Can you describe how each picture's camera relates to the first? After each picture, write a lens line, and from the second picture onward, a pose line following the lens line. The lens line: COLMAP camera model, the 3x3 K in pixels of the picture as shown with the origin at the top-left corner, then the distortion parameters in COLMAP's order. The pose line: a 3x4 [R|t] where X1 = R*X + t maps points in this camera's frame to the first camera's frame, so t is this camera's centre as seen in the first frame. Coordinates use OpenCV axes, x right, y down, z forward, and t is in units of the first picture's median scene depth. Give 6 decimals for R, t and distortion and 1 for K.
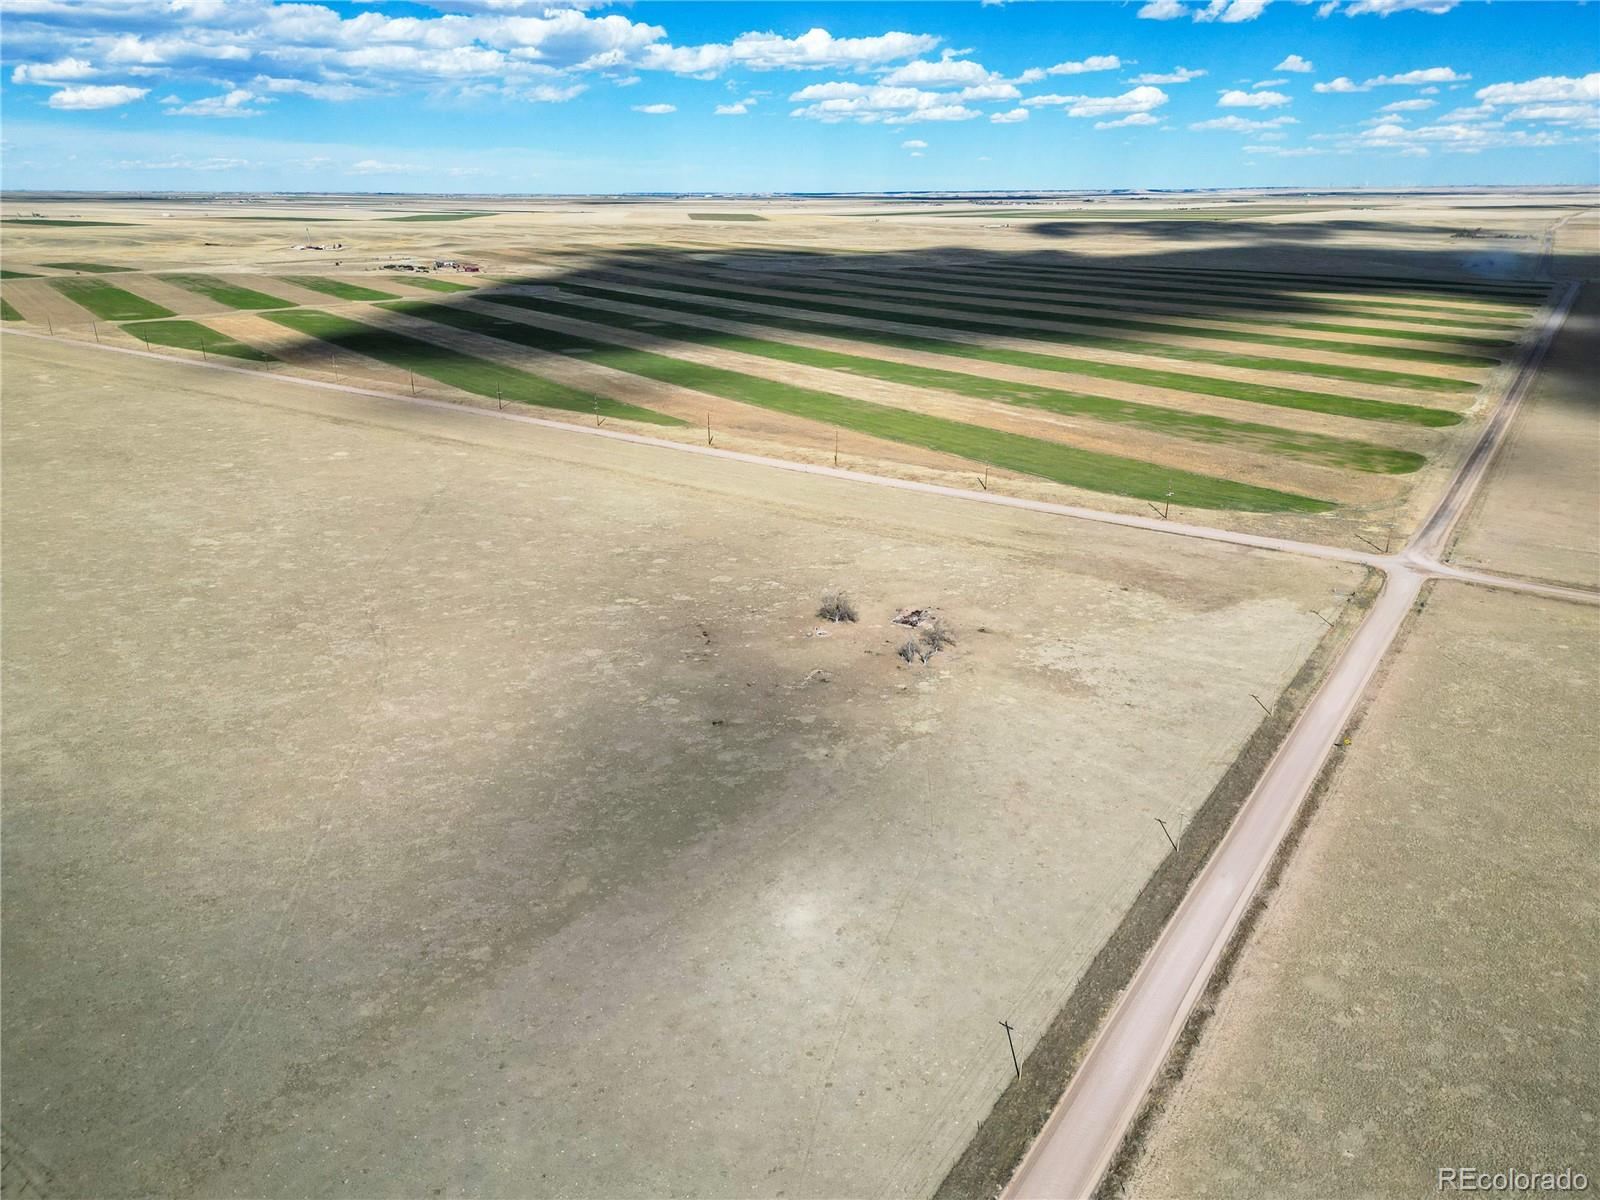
lens RADIAL K [[1111.5, 0, 797.0], [0, 1111.5, 613.9], [0, 0, 1]] dist [0.075964, -0.070330]
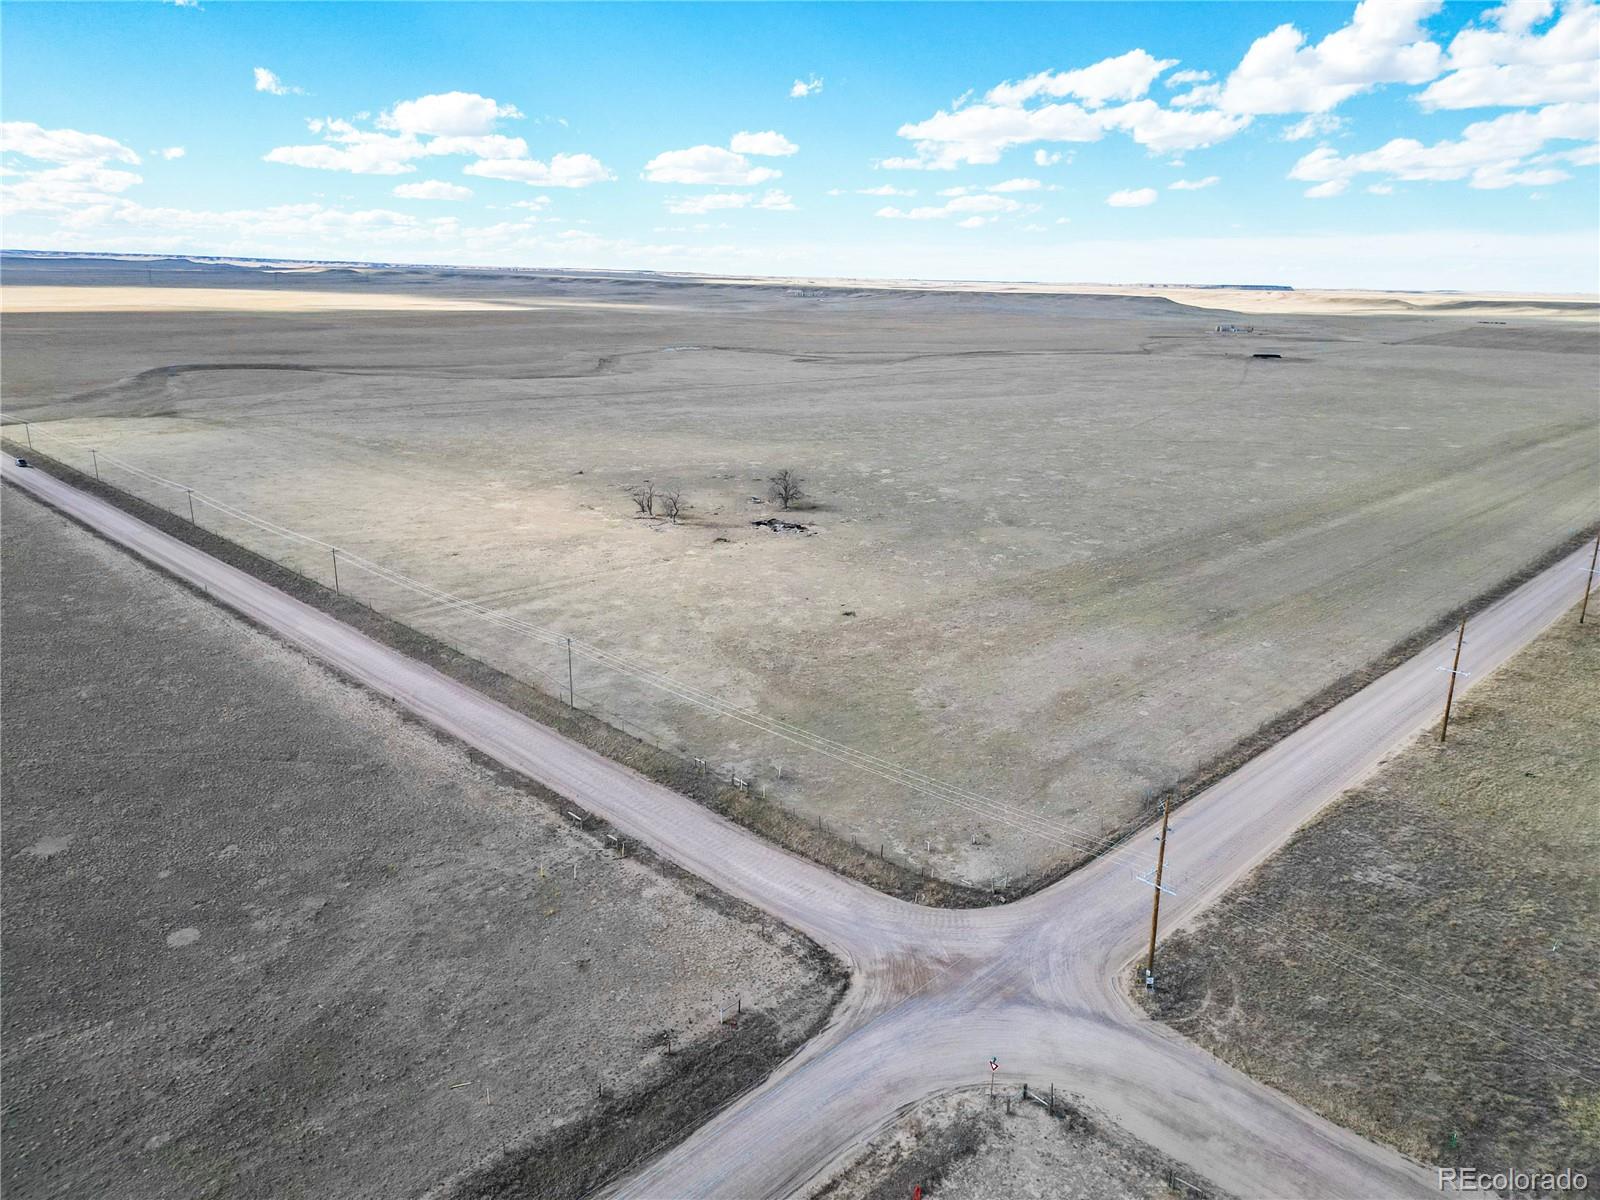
lens RADIAL K [[1111.5, 0, 797.0], [0, 1111.5, 613.9], [0, 0, 1]] dist [0.075964, -0.070330]
pose [[-0.176860, 0.277599, -0.944277, 0.953455], [-0.372078, 0.869347, 0.325260, -0.222129], [0.911196, 0.408870, -0.050464, 1.178926]]
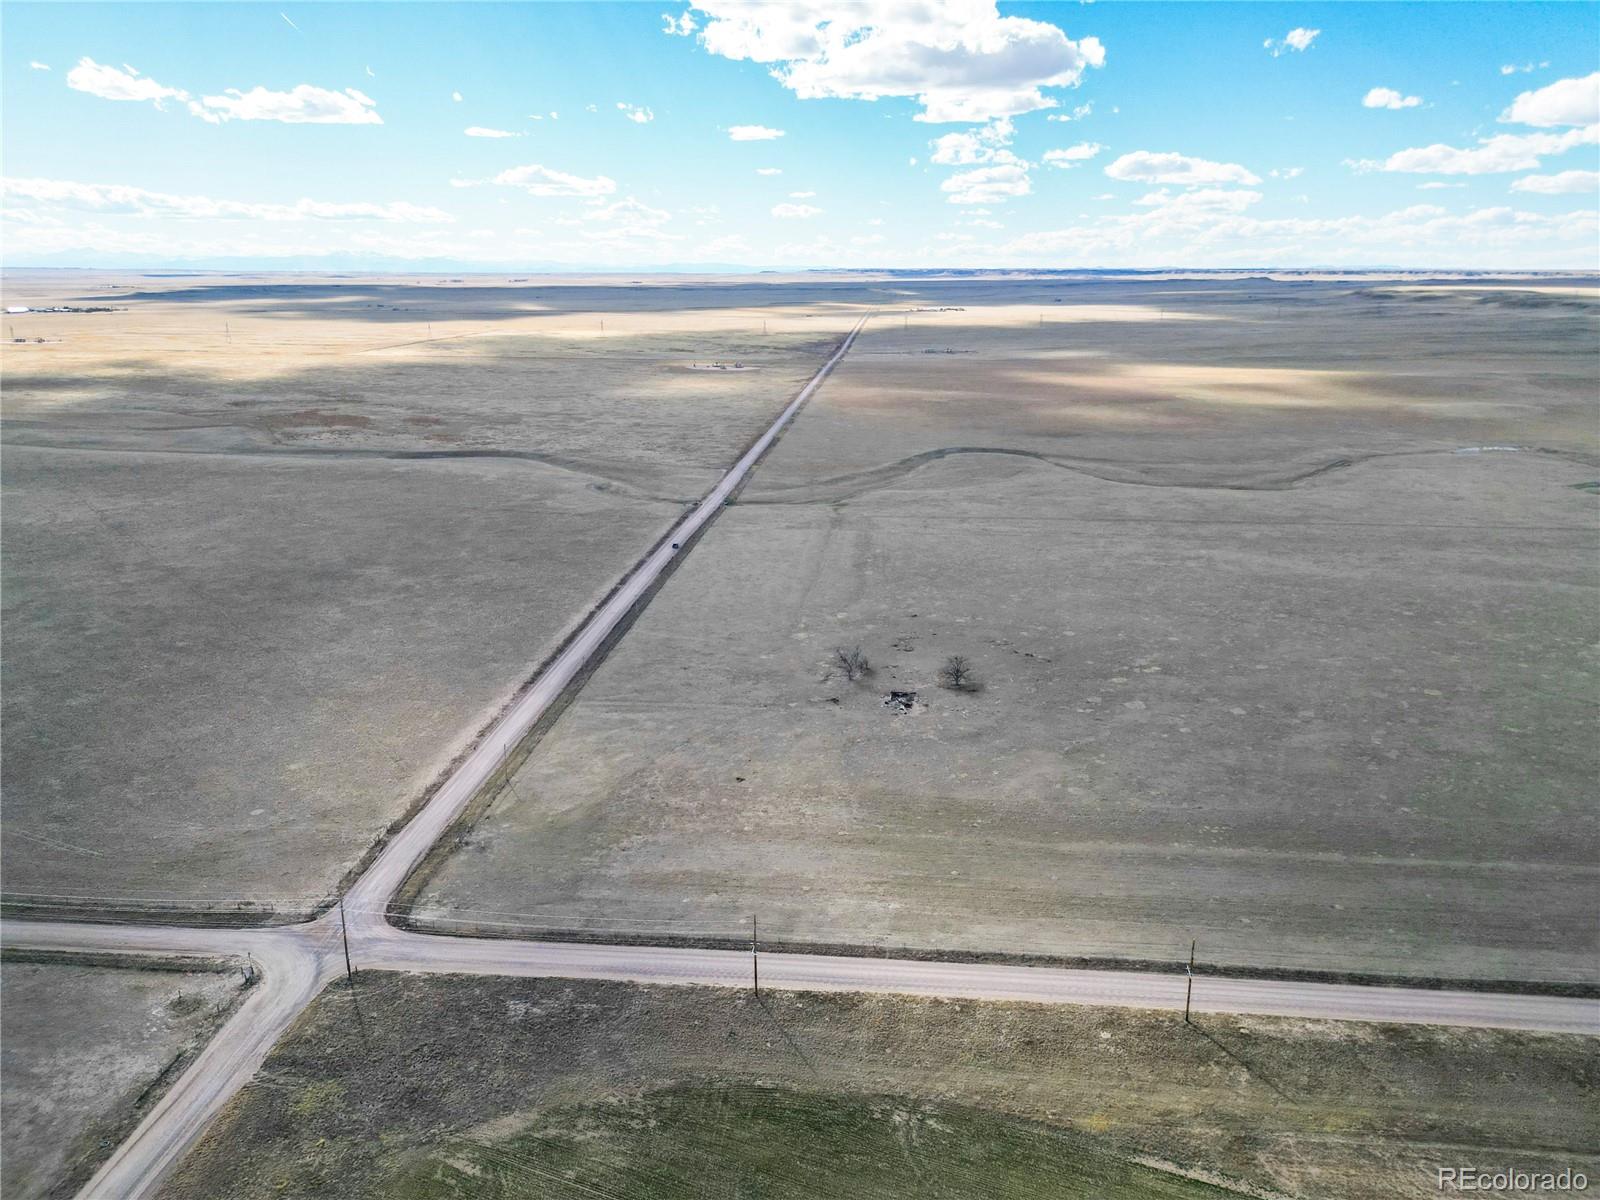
lens RADIAL K [[1126.6, 0, 798.6], [0, 1126.6, 568.3], [0, 0, 1]] dist [0.071491, -0.063679]
pose [[-0.868164, 0.121034, -0.481293, 0.743336], [-0.182589, 0.823881, 0.536545, -0.700800], [0.461468, 0.553688, -0.693164, 1.766083]]
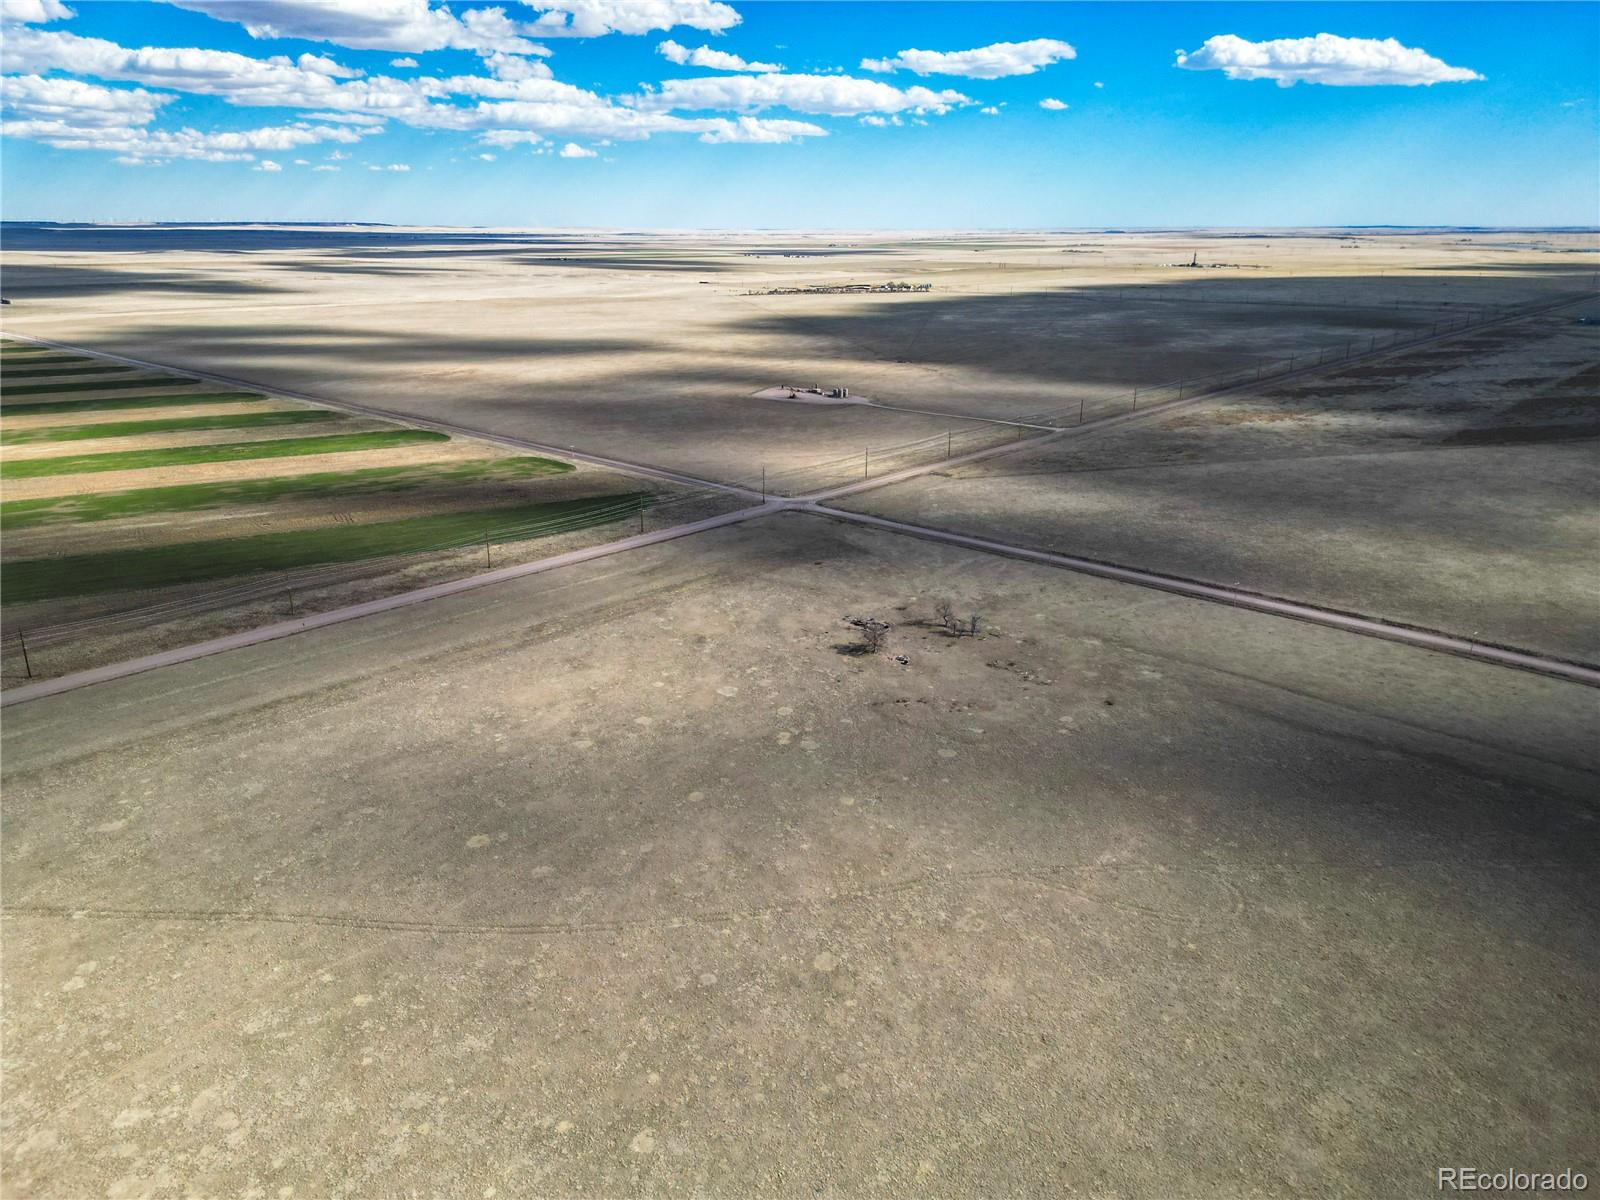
lens RADIAL K [[1117.4, 0, 796.9], [0, 1117.4, 602.0], [0, 0, 1]] dist [0.068522, -0.061703]
pose [[0.133086, -0.317466, 0.938884, -1.035524], [0.354229, 0.899976, 0.254098, -0.358428], [-0.925640, 0.298763, 0.232230, 0.877863]]
